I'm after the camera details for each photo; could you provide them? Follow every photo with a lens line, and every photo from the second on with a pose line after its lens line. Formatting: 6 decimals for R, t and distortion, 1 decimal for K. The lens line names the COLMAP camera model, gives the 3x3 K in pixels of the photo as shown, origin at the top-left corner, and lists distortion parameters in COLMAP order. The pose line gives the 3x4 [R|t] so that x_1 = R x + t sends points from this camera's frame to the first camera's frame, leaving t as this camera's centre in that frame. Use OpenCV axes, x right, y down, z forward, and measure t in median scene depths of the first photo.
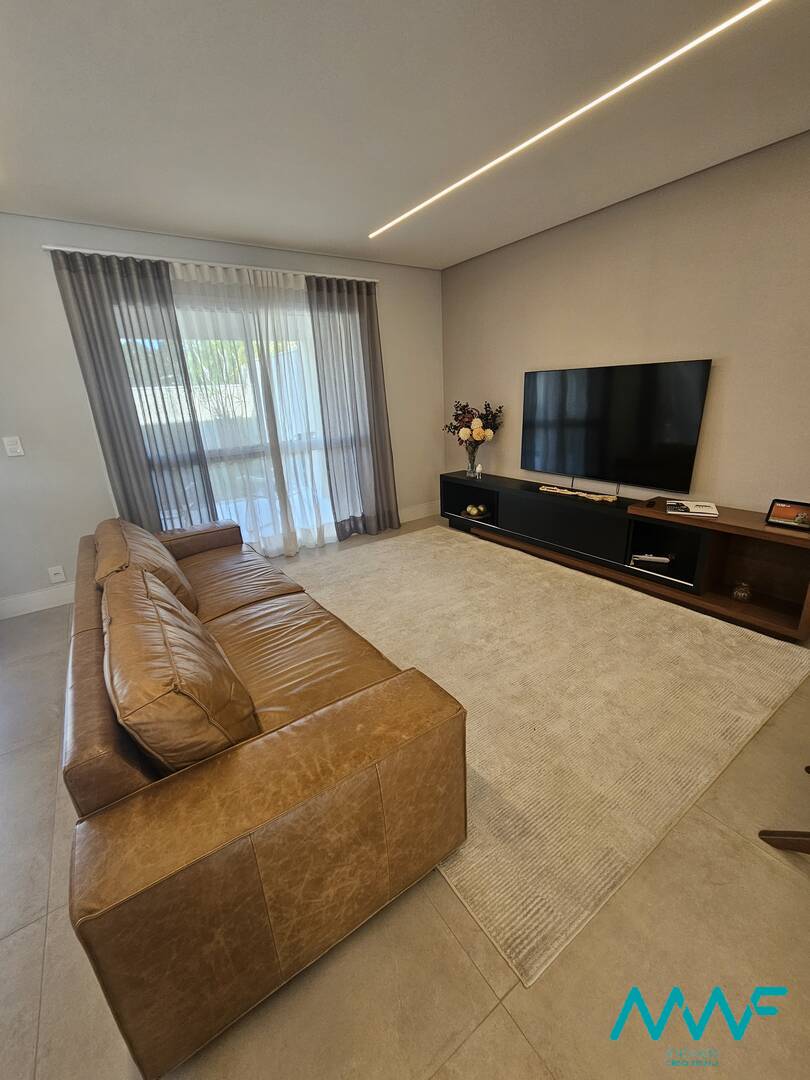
lens RADIAL K [[444.4, 0, 407.8], [0, 444.4, 541.7], [0, 0, 1]] dist [0.003788, -0.000423]
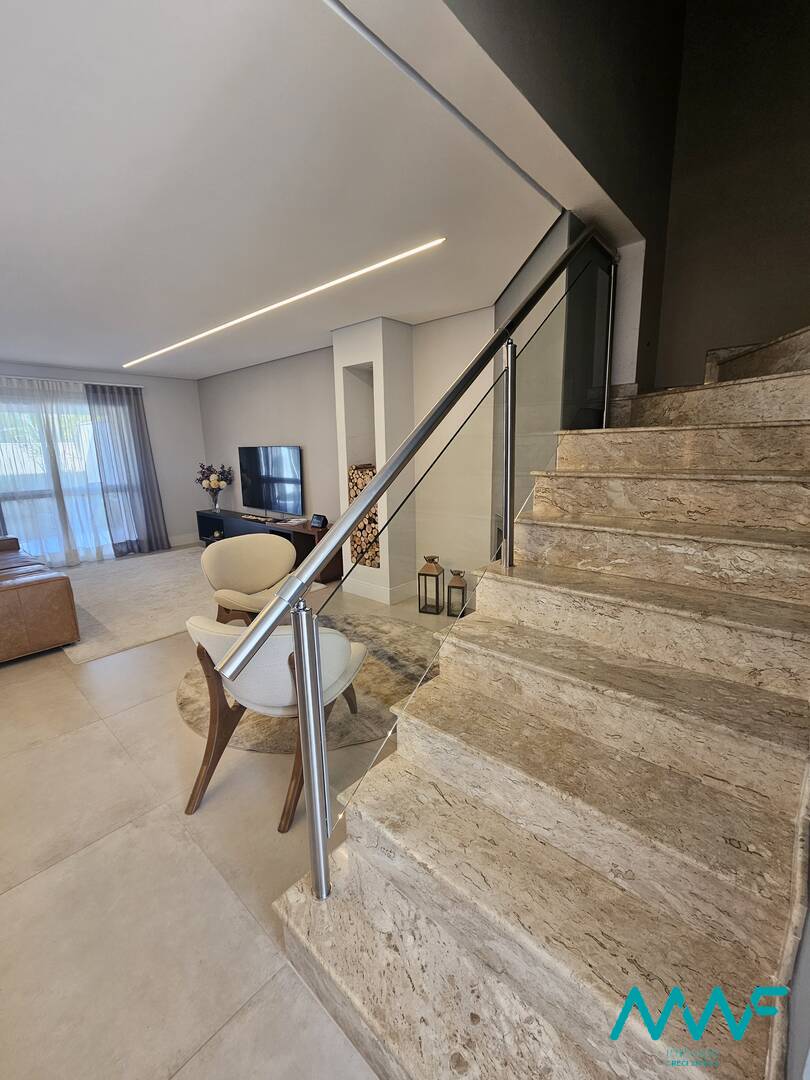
lens RADIAL K [[444.4, 0, 410.9], [0, 444.4, 541.2], [0, 0, 1]] dist [0.003788, -0.000423]
pose [[0.971399, -0.017263, 0.236825, 0.466264], [0.046997, 0.991602, -0.120488, 0.179710], [-0.232756, 0.128172, 0.964052, -0.650626]]
